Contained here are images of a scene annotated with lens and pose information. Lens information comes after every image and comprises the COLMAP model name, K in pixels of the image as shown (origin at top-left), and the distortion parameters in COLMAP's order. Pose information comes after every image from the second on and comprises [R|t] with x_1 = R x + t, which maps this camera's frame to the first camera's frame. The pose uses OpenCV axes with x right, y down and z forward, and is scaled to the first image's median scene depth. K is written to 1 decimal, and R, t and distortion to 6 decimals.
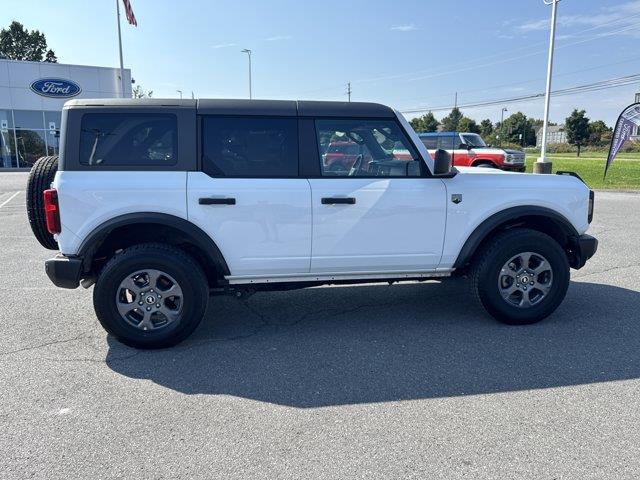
lens RADIAL K [[493.8, 0, 311.3], [0, 493.8, 225.6], [0, 0, 1]] dist [-0.045761, 0.008534]
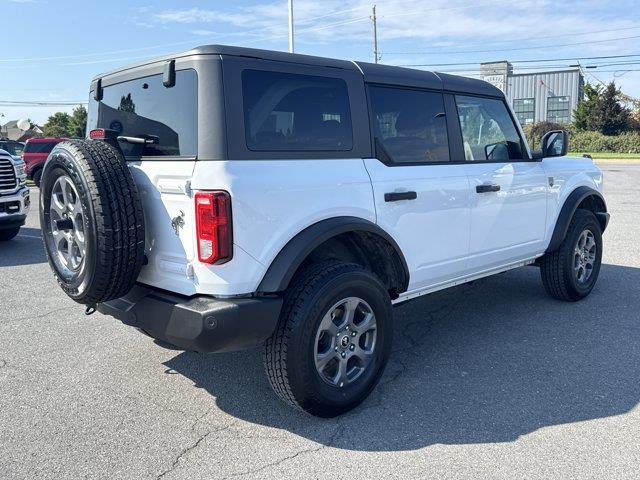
lens RADIAL K [[575.7, 0, 304.5], [0, 575.7, 239.6], [0, 0, 1]] dist [0.078736, 0.000447]
pose [[0.806194, -0.097194, 0.583614, -0.813434], [0.105352, 0.994233, 0.020046, -0.015405], [-0.582196, 0.045324, 0.811784, 0.346038]]
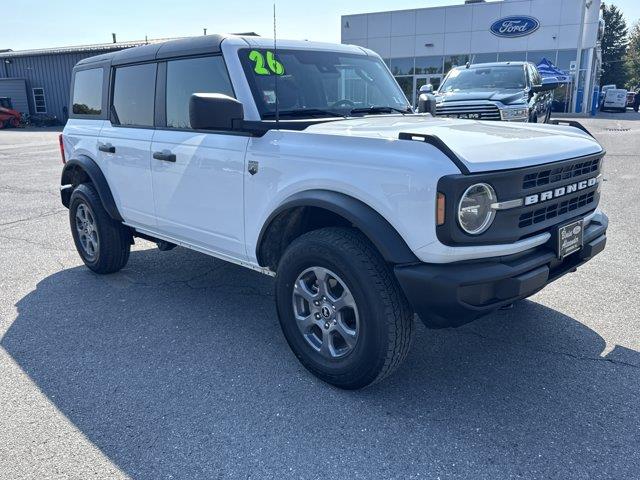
lens RADIAL K [[520.9, 0, 321.6], [0, 520.9, 245.0], [0, 0, 1]] dist [0.055950, -0.053568]
pose [[0.606032, 0.200058, -0.769871, 0.959438], [-0.103584, 0.979463, 0.172982, -0.086497], [0.788667, -0.025086, 0.614309, 0.638070]]
